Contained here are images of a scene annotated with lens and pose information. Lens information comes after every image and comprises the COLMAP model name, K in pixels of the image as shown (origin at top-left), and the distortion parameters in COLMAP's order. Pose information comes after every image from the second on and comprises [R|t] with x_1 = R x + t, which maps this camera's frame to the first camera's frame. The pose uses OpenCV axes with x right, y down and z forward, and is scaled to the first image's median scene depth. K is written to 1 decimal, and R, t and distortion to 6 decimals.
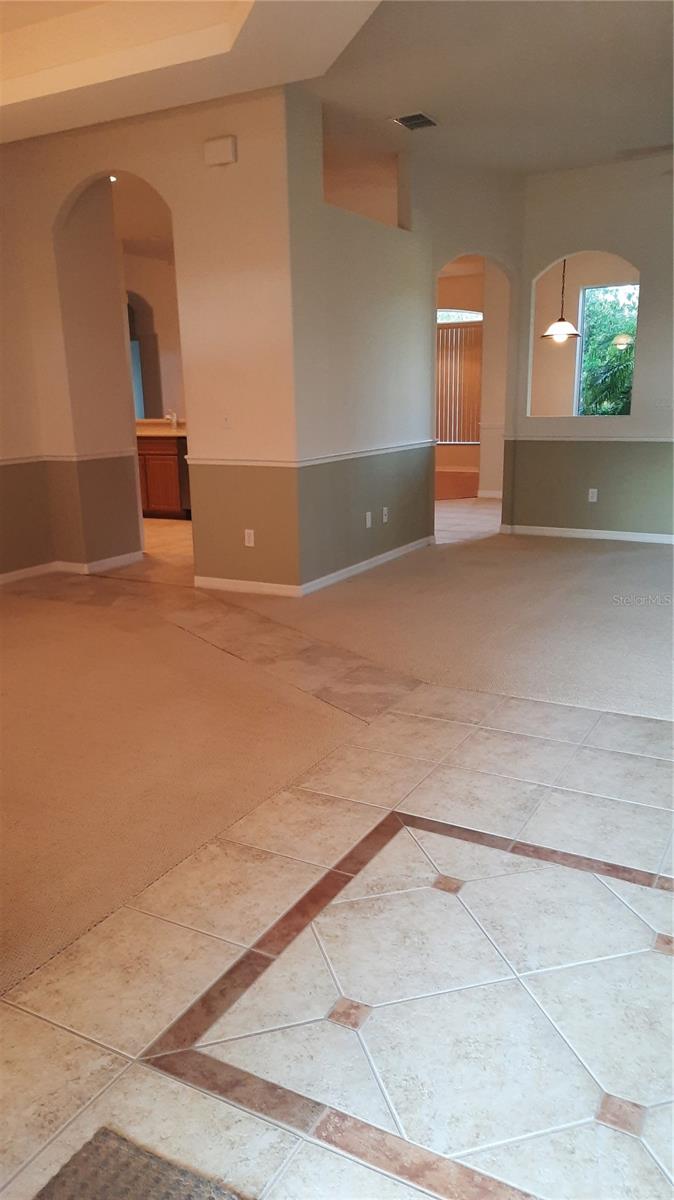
lens RADIAL K [[891.9, 0, 325.0], [0, 891.9, 629.2], [0, 0, 1]] dist [0.078073, -0.076553]
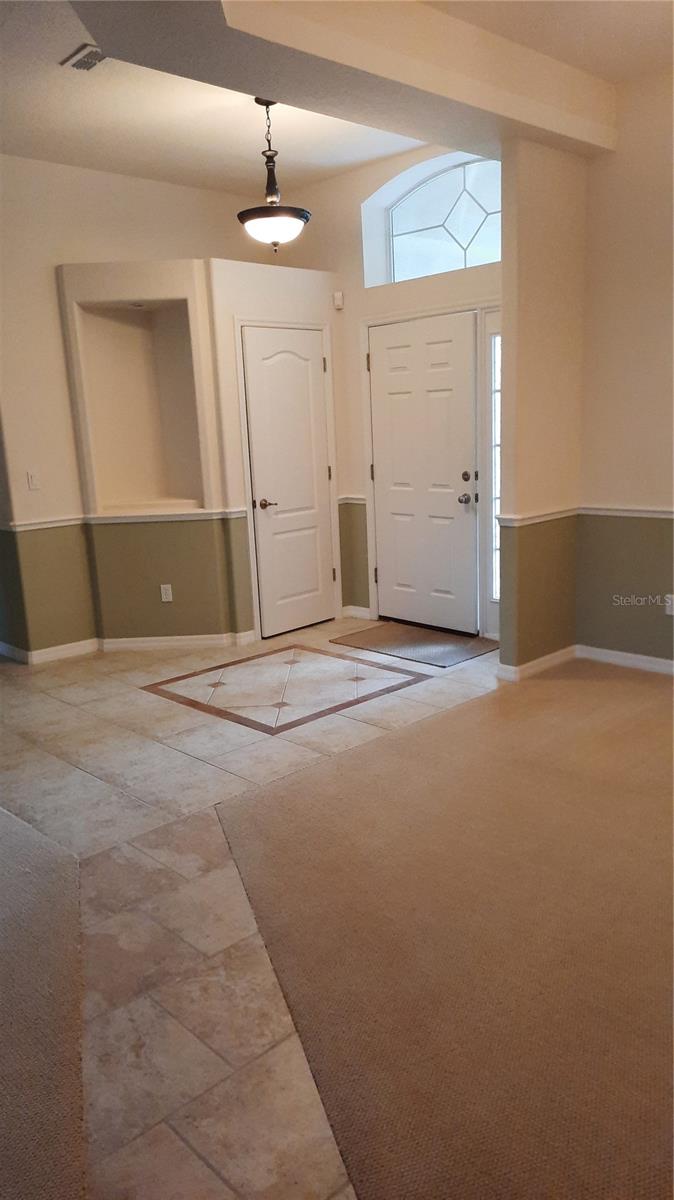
lens RADIAL K [[891.9, 0, 331.5], [0, 891.9, 616.9], [0, 0, 1]] dist [0.078073, -0.076553]
pose [[-0.958179, -0.004783, 0.286129, -0.220199], [0.128675, 0.885880, 0.445712, -0.309452], [-0.255608, 0.463890, -0.848216, 1.065359]]
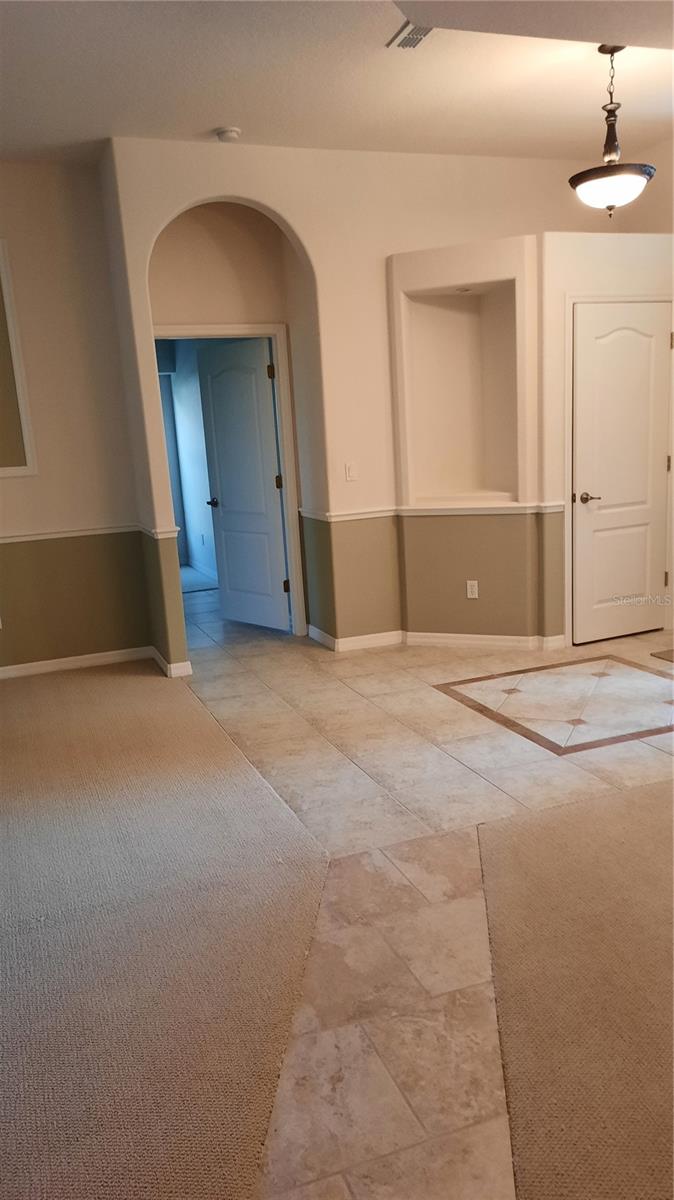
lens RADIAL K [[891.9, 0, 314.2], [0, 891.9, 621.2], [0, 0, 1]] dist [0.078073, -0.076553]
pose [[-0.767550, -0.076095, 0.636457, -0.242714], [0.233539, 0.891481, 0.388227, -0.294410], [-0.596931, 0.446621, -0.666485, 1.010899]]
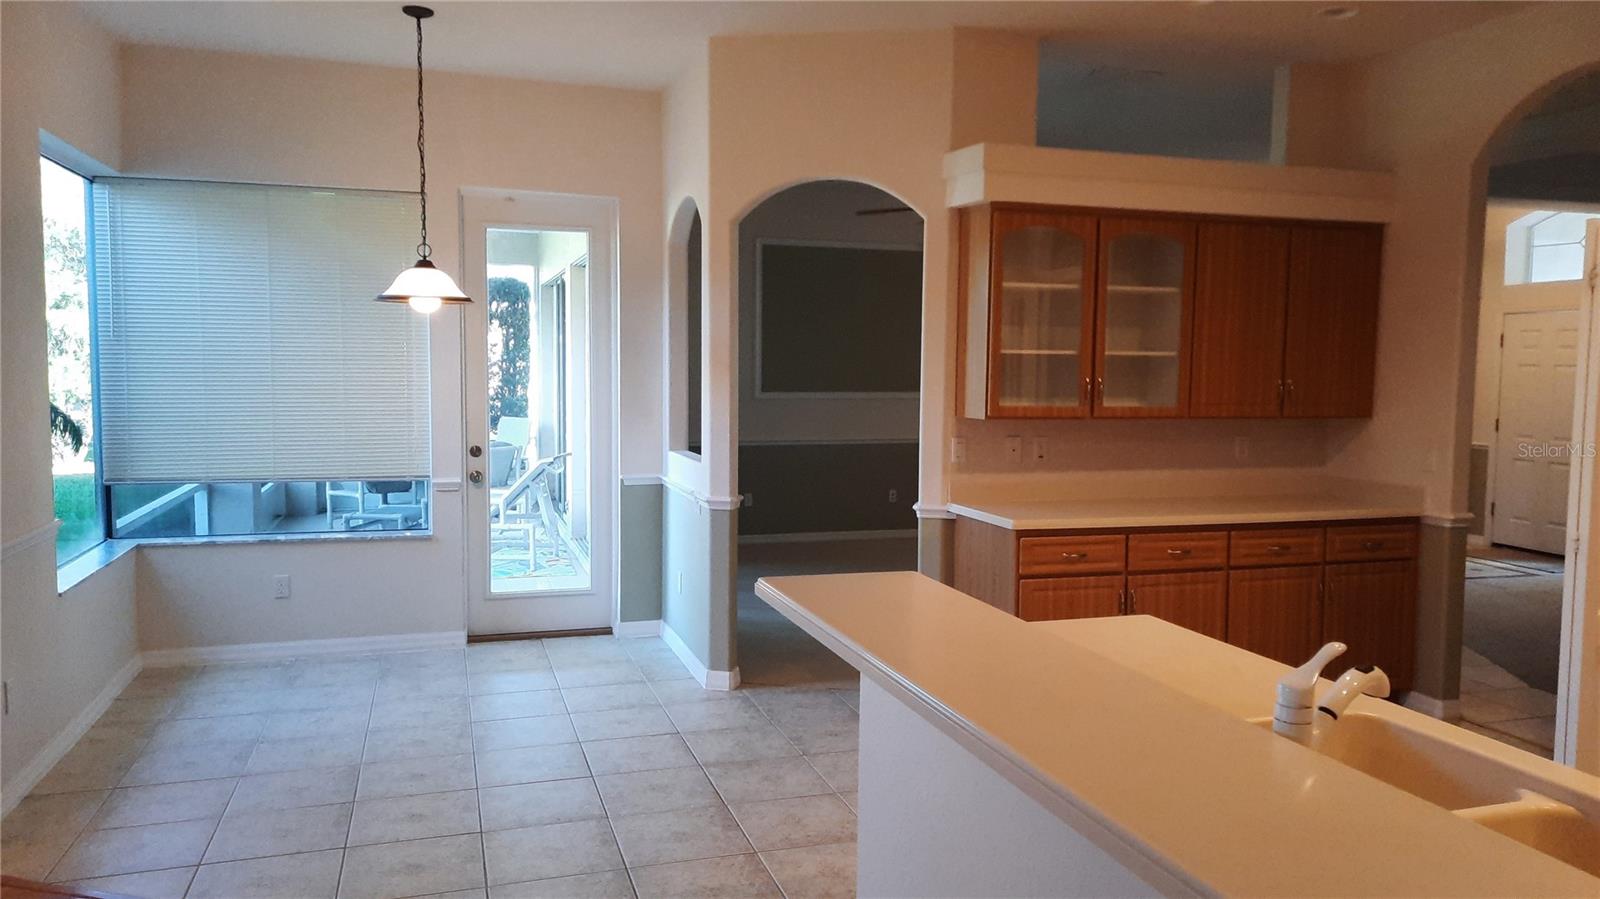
lens RADIAL K [[1189.2, 0, 831.4], [0, 1189.2, 448.2], [0, 0, 1]] dist [0.078073, -0.076553]
pose [[-0.747736, -0.043726, 0.662555, -0.413578], [0.165972, 0.953847, 0.250259, -0.563010], [-0.642919, 0.297093, -0.705968, 1.985352]]
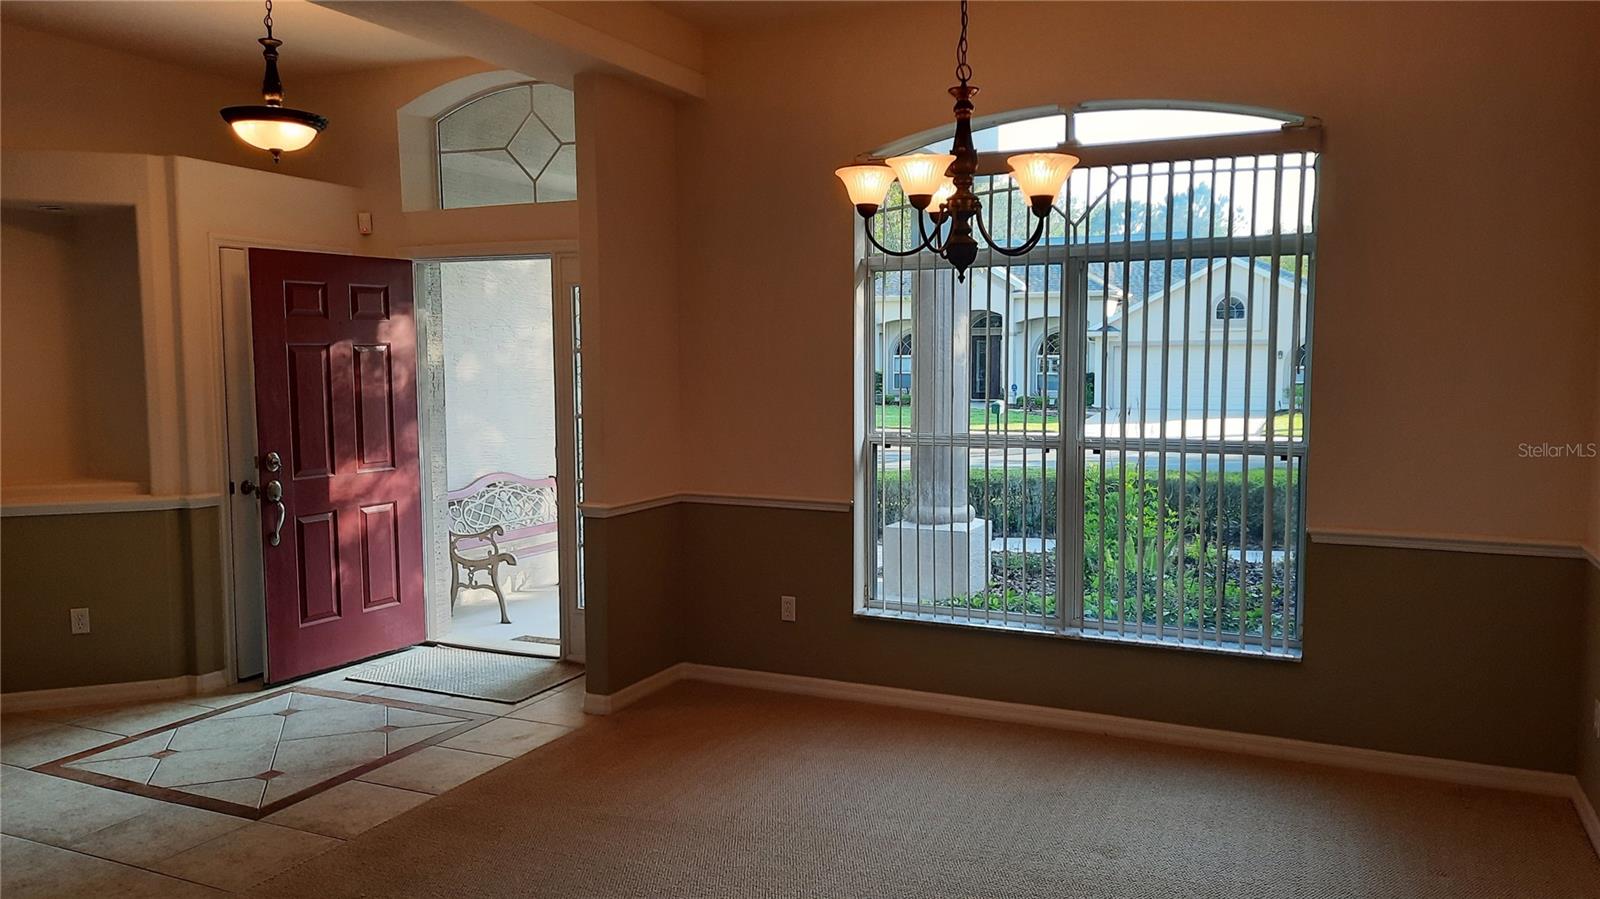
lens RADIAL K [[1189.2, 0, 835.0], [0, 1189.2, 452.3], [0, 0, 1]] dist [0.078073, -0.076553]
pose [[-0.994927, 0.025497, -0.097319, -0.232587], [-0.008361, 0.943048, 0.332551, -0.335028], [0.100255, 0.331678, -0.938051, 1.115036]]
